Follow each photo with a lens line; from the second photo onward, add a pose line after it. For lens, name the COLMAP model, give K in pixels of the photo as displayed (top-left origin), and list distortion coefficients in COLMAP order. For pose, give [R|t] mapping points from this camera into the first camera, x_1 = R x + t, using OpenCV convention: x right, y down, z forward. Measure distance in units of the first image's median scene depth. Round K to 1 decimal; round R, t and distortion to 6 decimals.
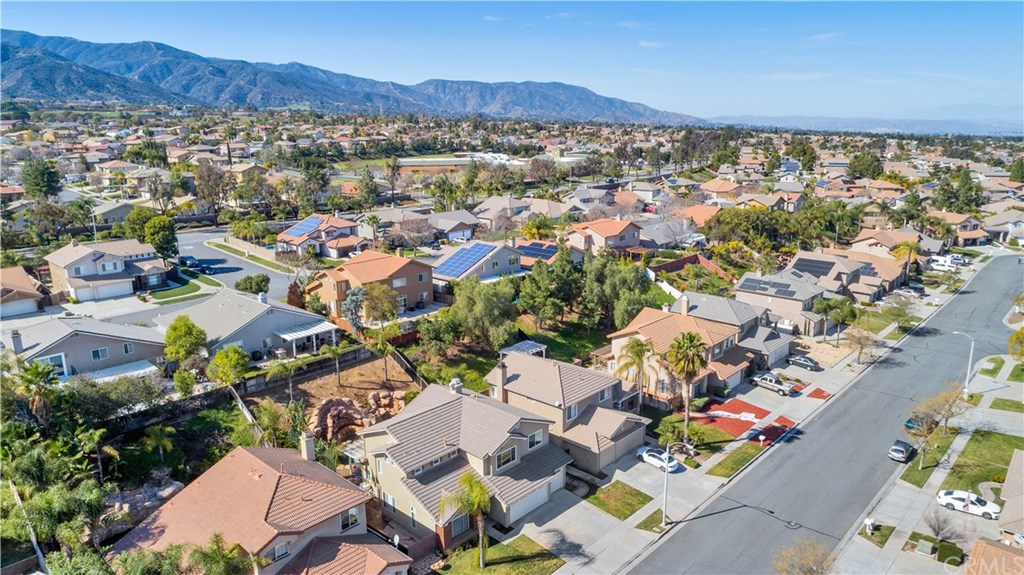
lens RADIAL K [[682.9, 0, 515.3], [0, 682.9, 285.6], [0, 0, 1]] dist [-0.016758, 0.005567]
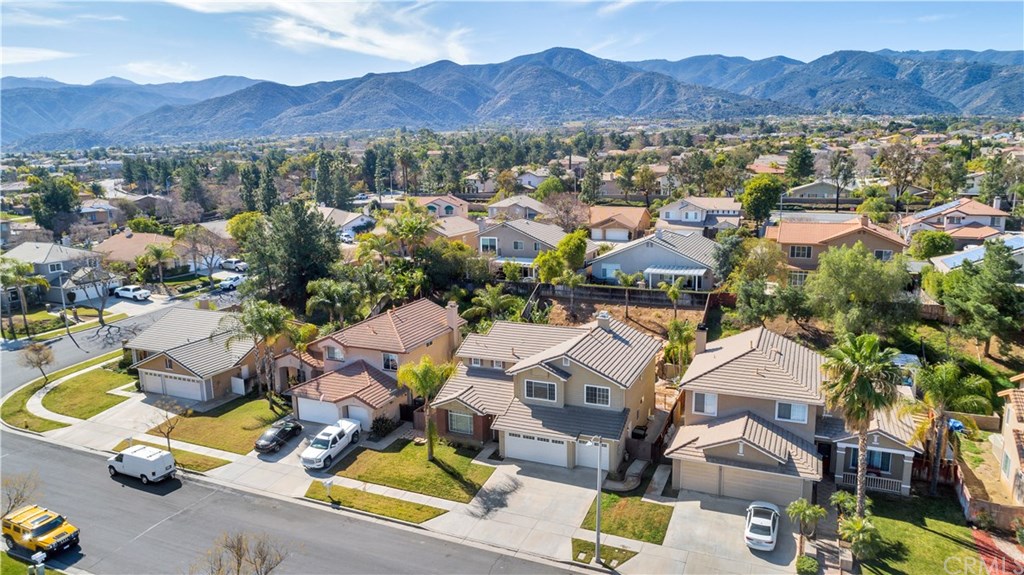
lens RADIAL K [[682.9, 0, 515.3], [0, 682.9, 285.6], [0, 0, 1]] dist [-0.016758, 0.005567]
pose [[0.332398, 0.179381, -0.925923, 0.682192], [-0.206421, 0.971781, 0.114162, 0.029314], [0.920273, 0.153182, 0.360045, 0.583853]]
